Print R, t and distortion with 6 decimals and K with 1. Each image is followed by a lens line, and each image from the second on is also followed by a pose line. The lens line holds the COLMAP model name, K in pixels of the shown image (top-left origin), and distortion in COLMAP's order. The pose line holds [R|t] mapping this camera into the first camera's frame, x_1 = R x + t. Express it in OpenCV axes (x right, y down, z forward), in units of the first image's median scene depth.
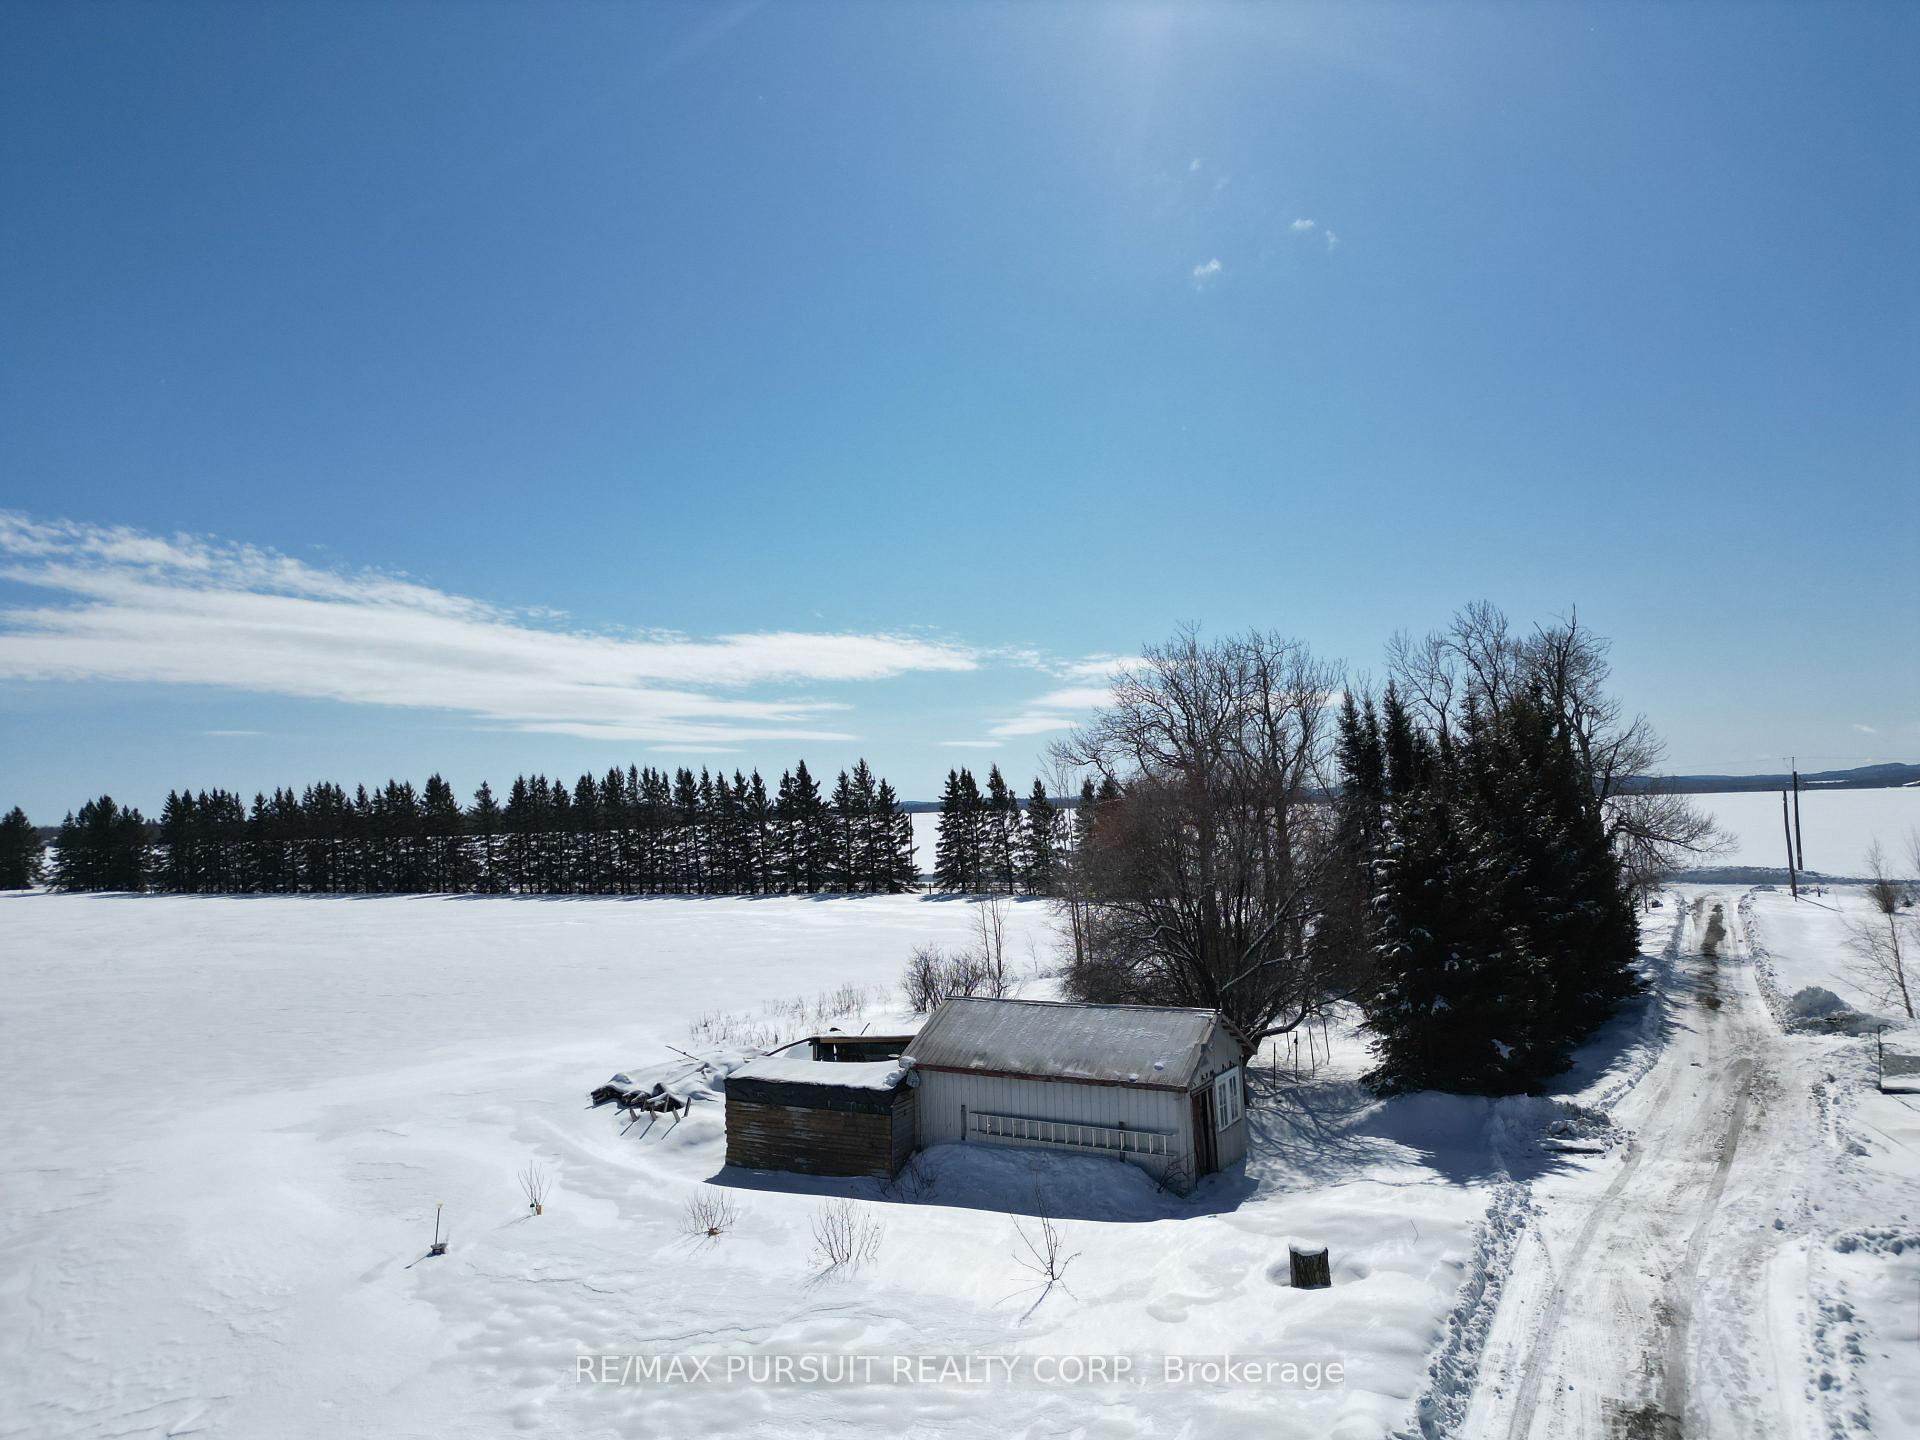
lens RADIAL K [[1293.4, 0, 960.0], [0, 1293.4, 720.0], [0, 0, 1]] dist [0.002854, -0.001948]
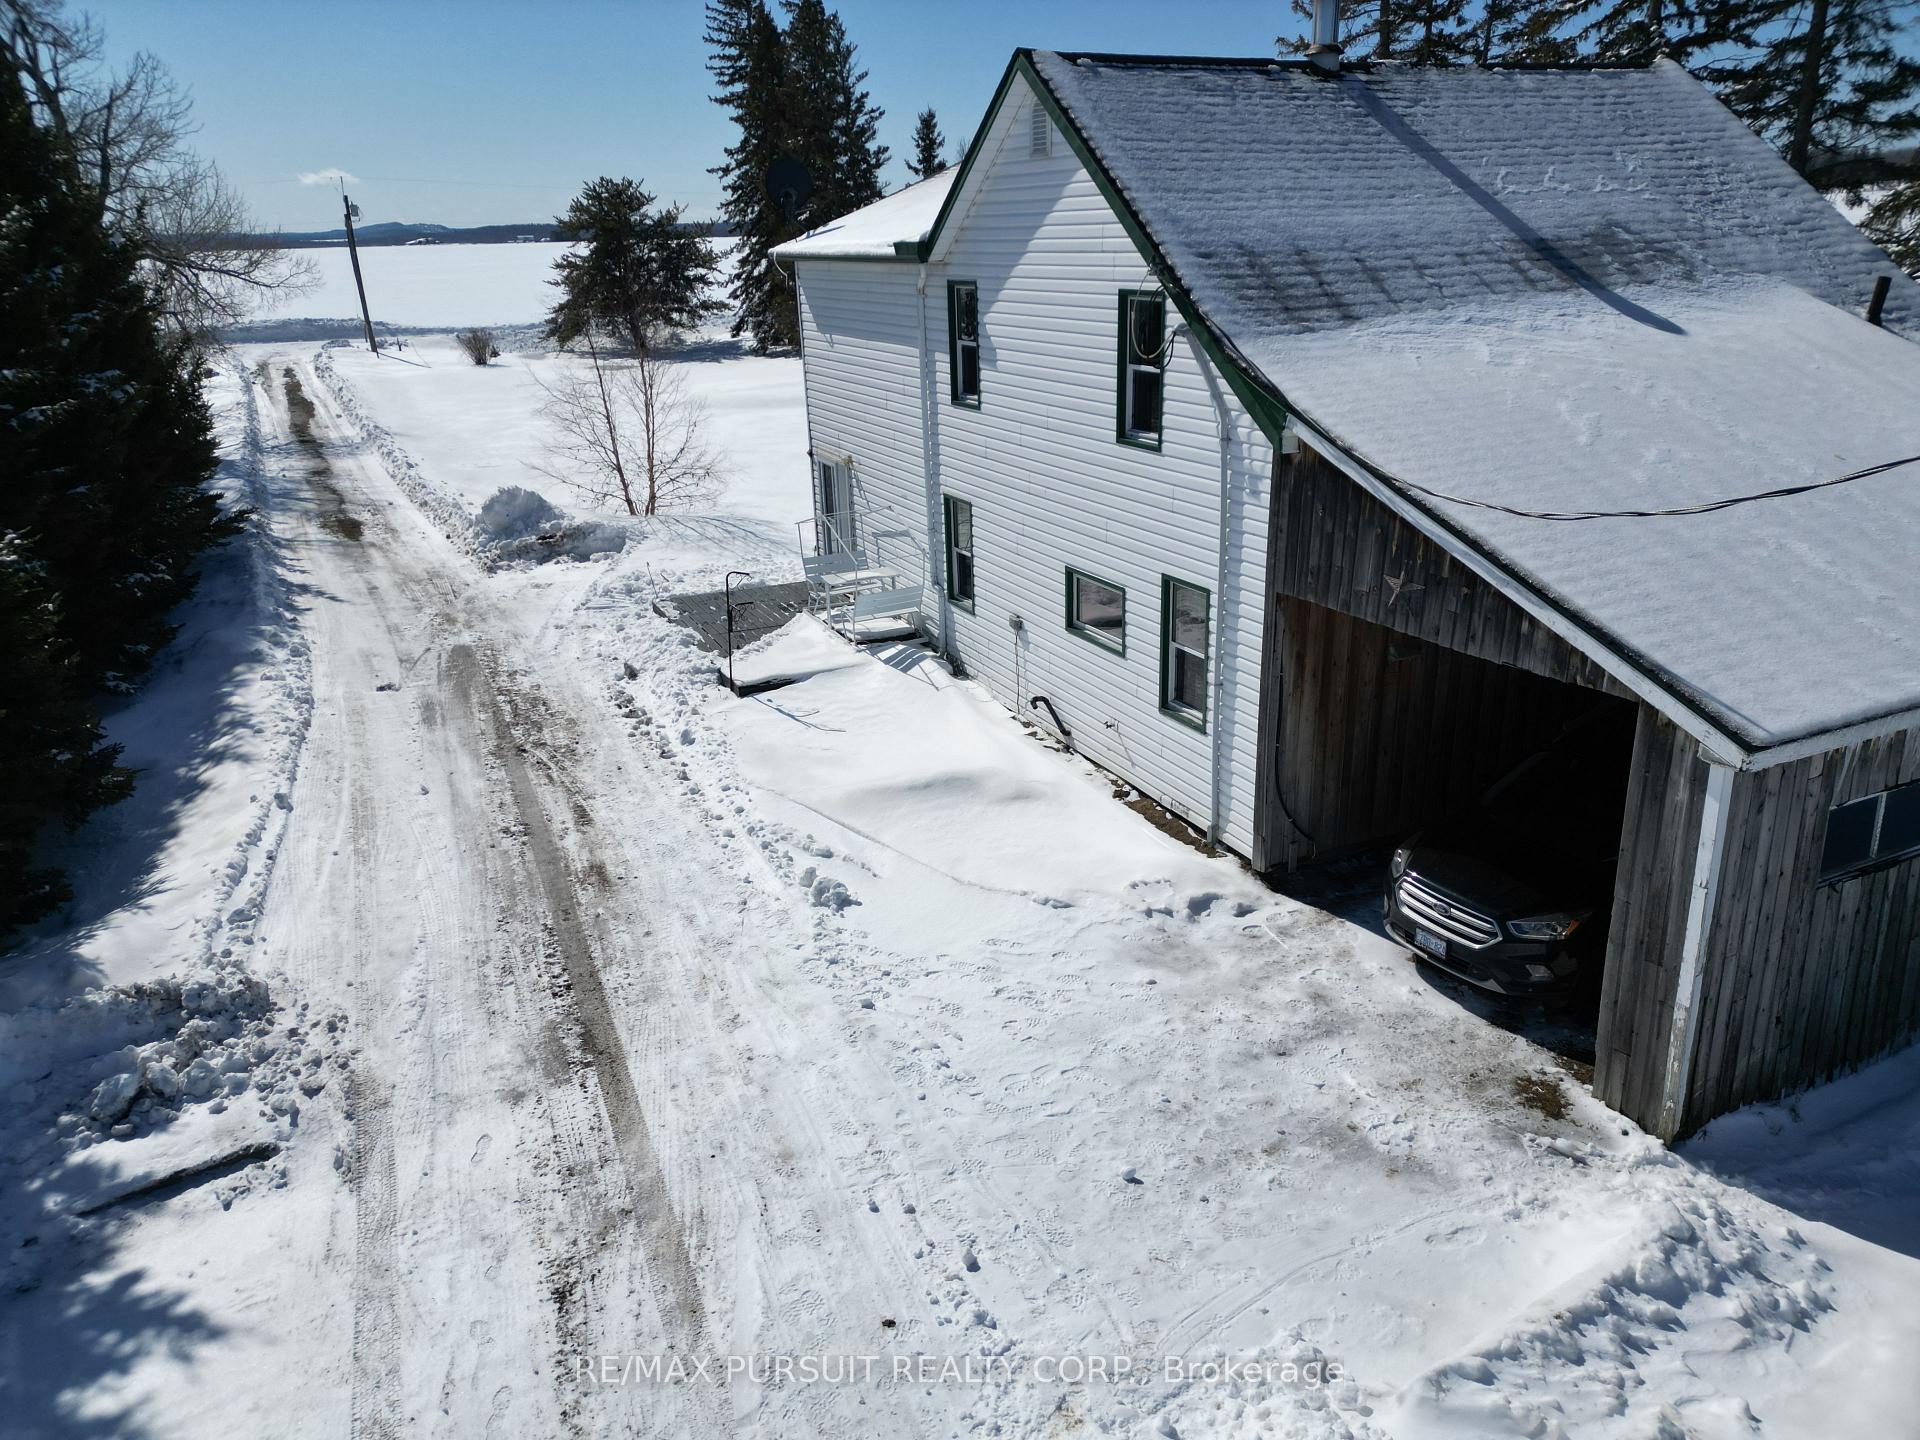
lens RADIAL K [[1347.2, 0, 962.3], [0, 1347.2, 689.5], [0, 0, 1]] dist [0.038874, -0.001738]
pose [[0.543430, -0.260444, 0.798030, 0.158137], [-0.044728, 0.940320, 0.337339, 0.046007], [-0.838262, -0.219014, 0.499349, 0.323182]]
